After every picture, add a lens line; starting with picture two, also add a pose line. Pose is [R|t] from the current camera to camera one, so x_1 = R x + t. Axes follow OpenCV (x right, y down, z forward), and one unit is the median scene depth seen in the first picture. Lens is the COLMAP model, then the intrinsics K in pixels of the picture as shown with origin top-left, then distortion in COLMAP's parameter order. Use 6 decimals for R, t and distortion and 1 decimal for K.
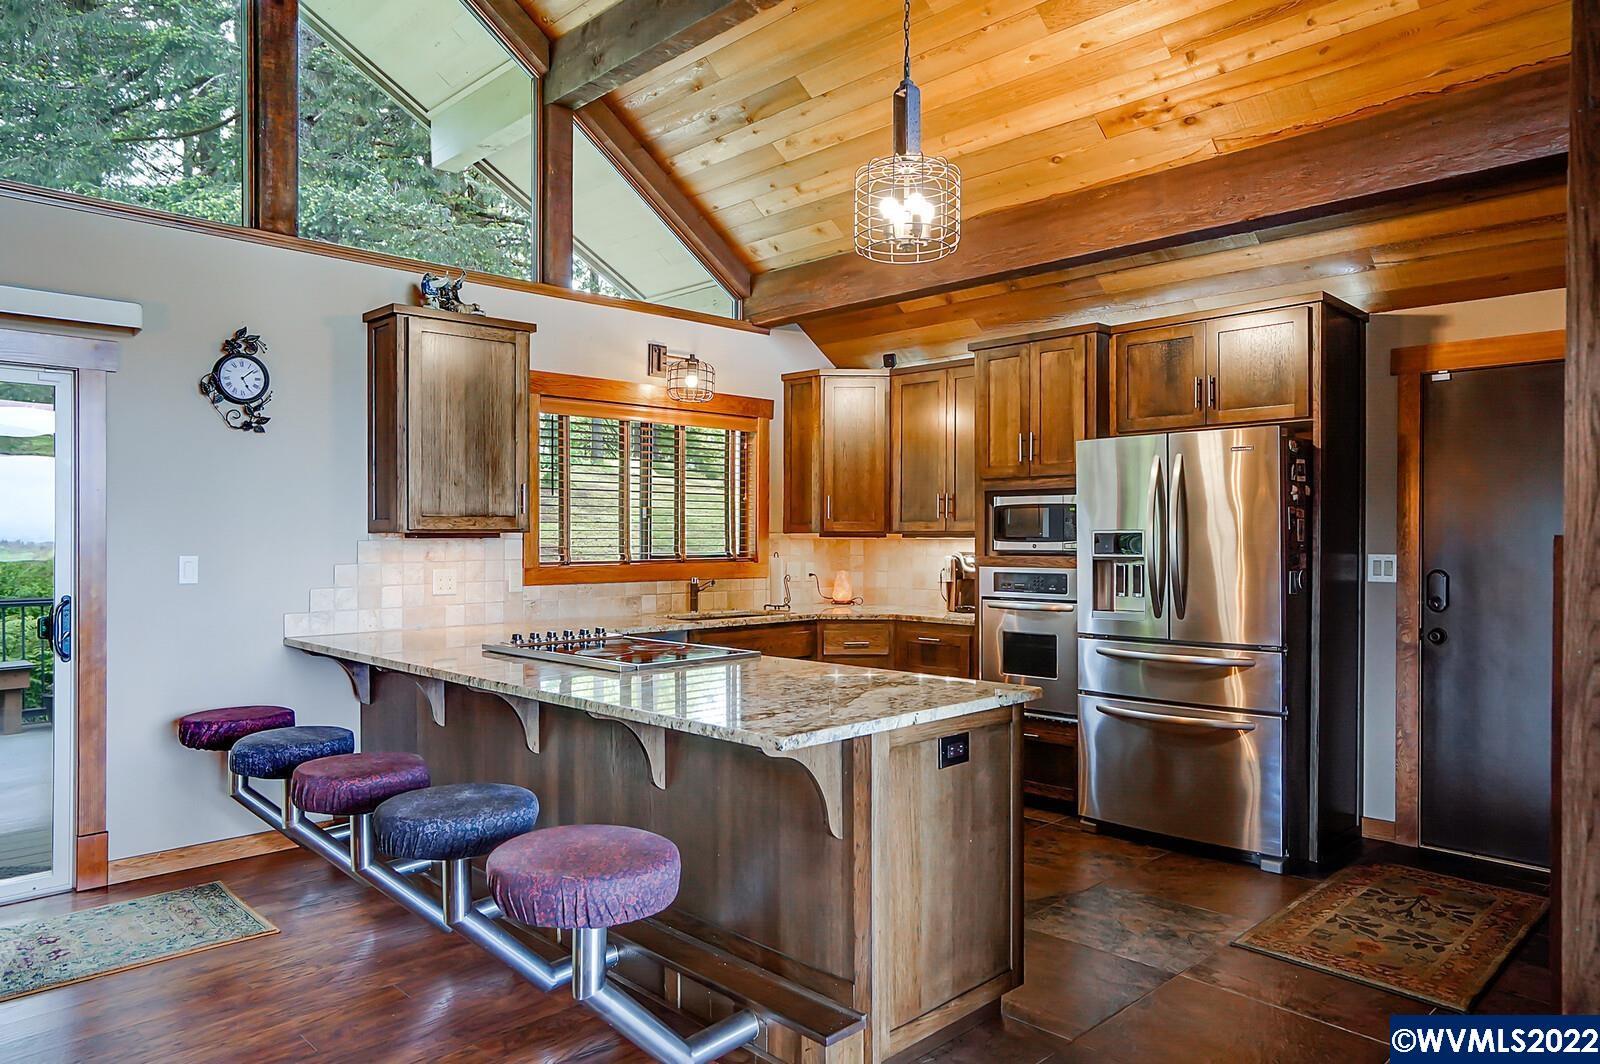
lens RADIAL K [[1052.3, 0, 800.0], [0, 1052.3, 532.0], [0, 0, 1]] dist [0.018235, 0.002214]
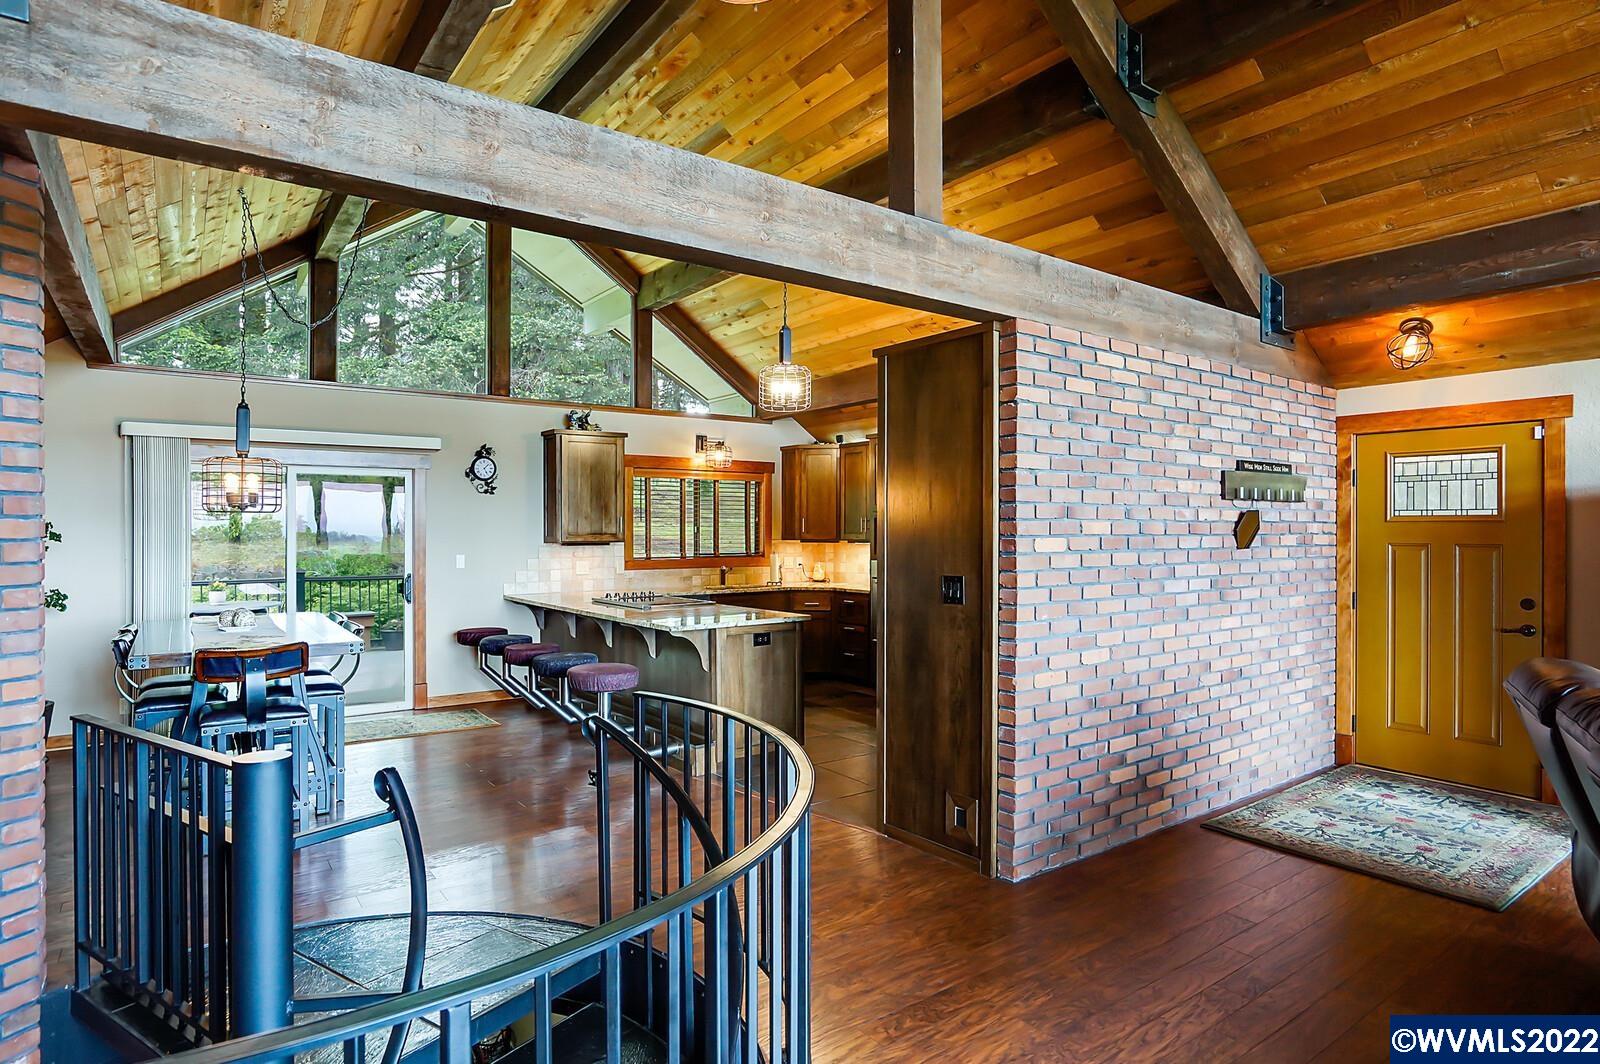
lens RADIAL K [[877.6, 0, 800.0], [0, 877.6, 532.0], [0, 0, 1]] dist [-0.000275, 0.000086]
pose [[0.989916, -0.000914, -0.141655, 0.271330], [0.001773, 0.999981, 0.005937, -0.025769], [0.141647, -0.006128, 0.989898, -0.507571]]
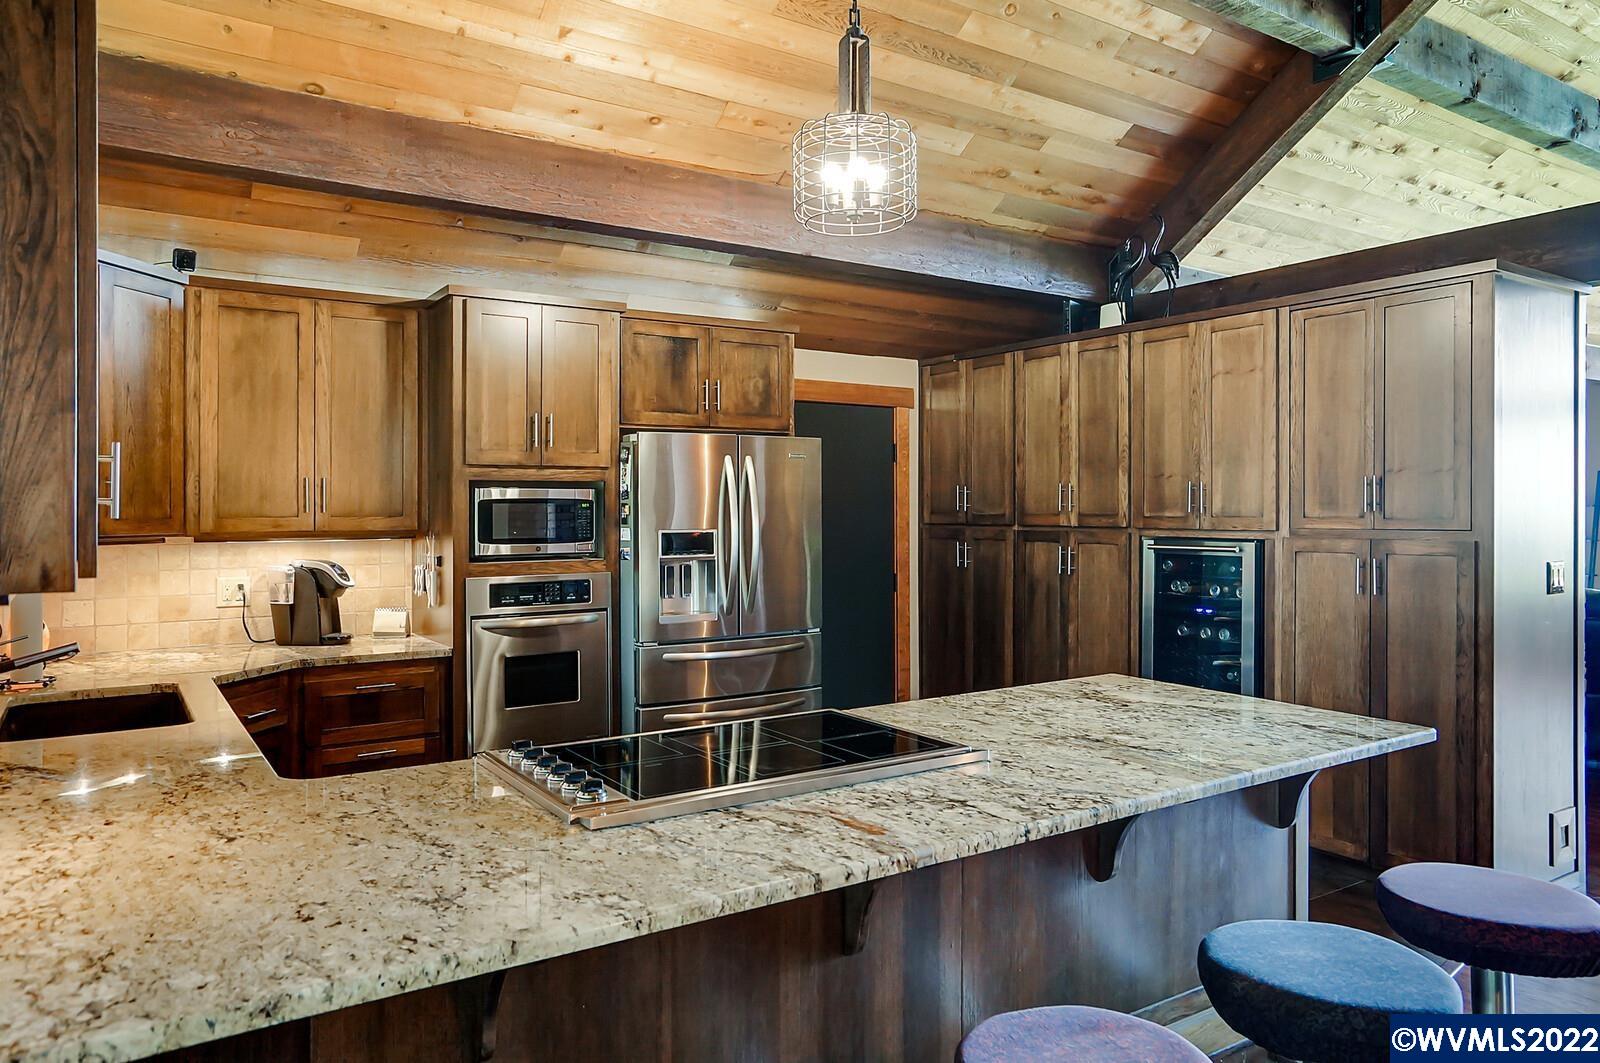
lens RADIAL K [[1052.3, 0, 800.0], [0, 1052.3, 531.5], [0, 0, 1]] dist [0.018235, 0.002214]
pose [[0.196359, -0.020457, 0.980319, -0.561761], [0.001351, 0.999787, 0.020593, -0.017458], [-0.980531, -0.002719, 0.196345, 0.632998]]
